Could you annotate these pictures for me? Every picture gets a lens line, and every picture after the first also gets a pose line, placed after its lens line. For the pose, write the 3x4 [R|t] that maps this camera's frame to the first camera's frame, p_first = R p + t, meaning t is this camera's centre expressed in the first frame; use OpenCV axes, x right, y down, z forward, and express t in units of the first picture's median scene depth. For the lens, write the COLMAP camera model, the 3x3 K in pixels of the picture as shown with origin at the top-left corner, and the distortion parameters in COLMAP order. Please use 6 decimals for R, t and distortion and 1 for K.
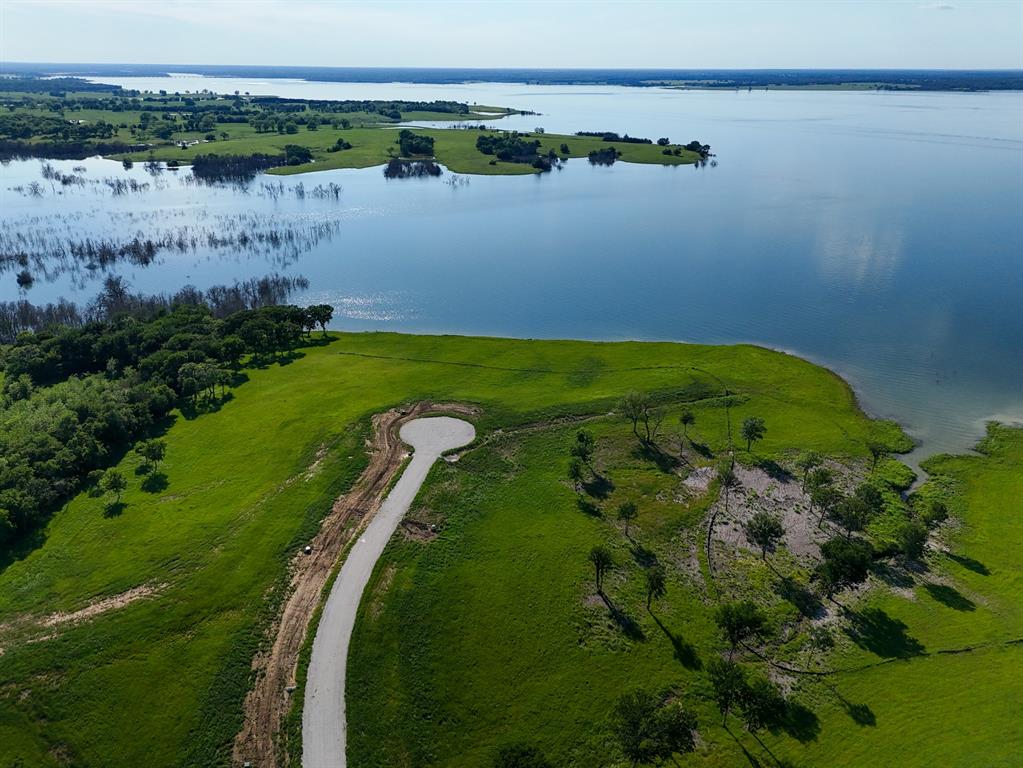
lens RADIAL K [[753.4, 0, 511.5], [0, 753.4, 384.0], [0, 0, 1]] dist [0.053176, -0.044729]
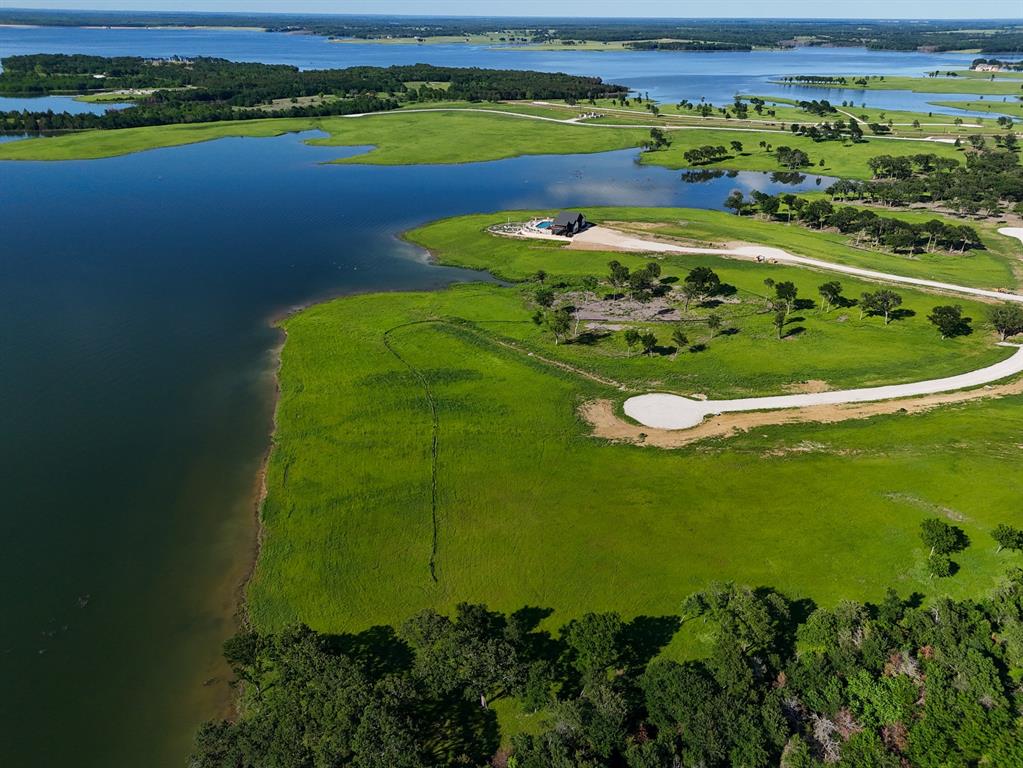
lens RADIAL K [[753.4, 0, 511.5], [0, 753.4, 384.0], [0, 0, 1]] dist [0.053176, -0.044729]
pose [[-0.338207, -0.425016, 0.839629, -0.368343], [0.343701, 0.774786, 0.530638, -0.239828], [-0.876062, 0.468047, -0.115960, 0.572013]]
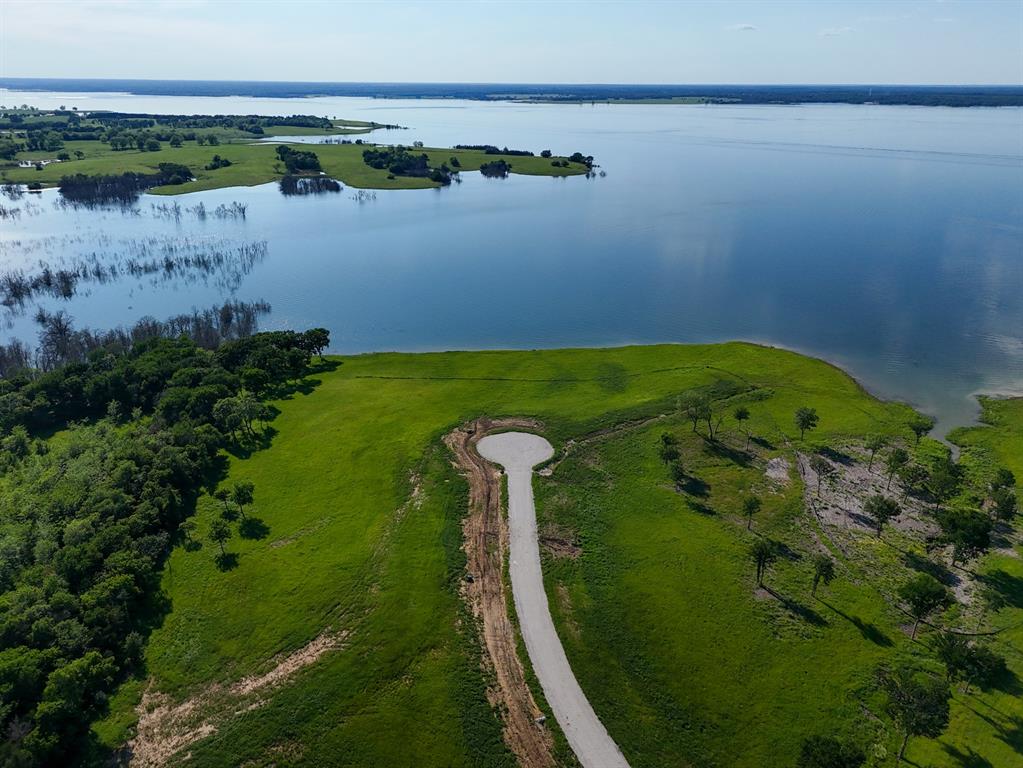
lens RADIAL K [[753.4, 0, 511.5], [0, 753.4, 384.0], [0, 0, 1]] dist [0.053176, -0.044729]
pose [[0.980189, -0.073496, 0.183925, -0.126168], [0.076421, 0.997036, -0.008853, -0.005121], [-0.182729, 0.022733, 0.982901, 0.012773]]
